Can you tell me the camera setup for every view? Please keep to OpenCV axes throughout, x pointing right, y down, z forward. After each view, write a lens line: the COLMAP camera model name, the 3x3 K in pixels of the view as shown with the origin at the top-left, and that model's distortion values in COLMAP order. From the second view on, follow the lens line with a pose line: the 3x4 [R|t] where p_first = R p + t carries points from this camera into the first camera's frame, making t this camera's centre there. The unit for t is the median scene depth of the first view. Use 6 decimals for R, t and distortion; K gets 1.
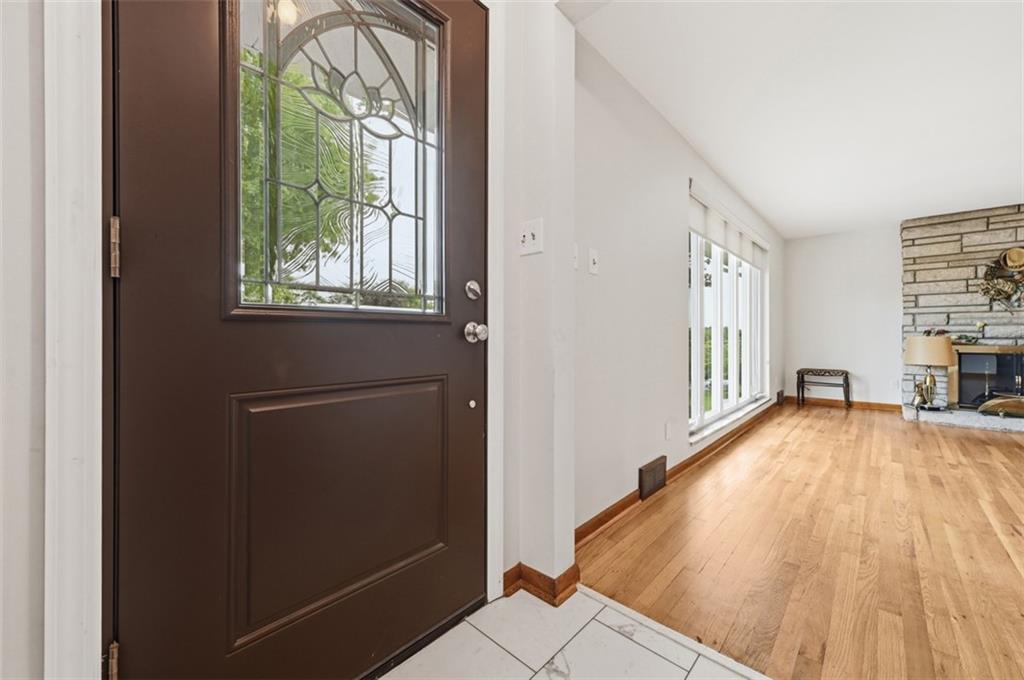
lens RADIAL K [[405.3, 0, 507.7], [0, 405.3, 334.3], [0, 0, 1]] dist [0.003944, 0.000862]
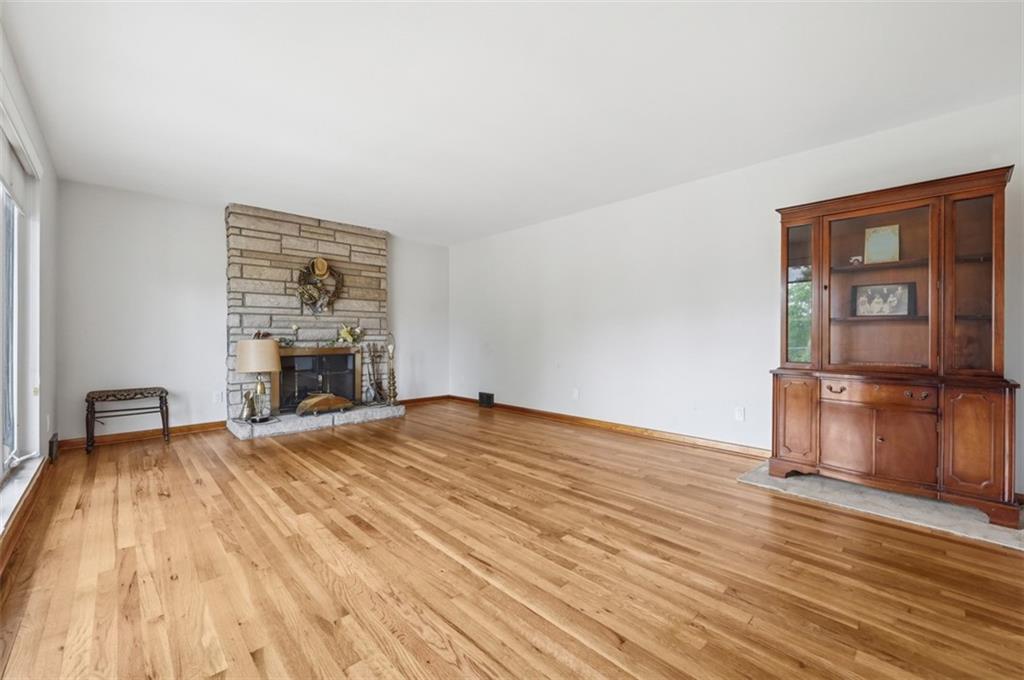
lens RADIAL K [[416.7, 0, 518.7], [0, 416.7, 336.7], [0, 0, 1]] dist [-0.001224, -0.000094]
pose [[0.059844, -0.000470, 0.998208, 0.150255], [-0.001007, 0.999999, 0.000531, -0.002289], [-0.998207, -0.001037, 0.059844, 0.370487]]
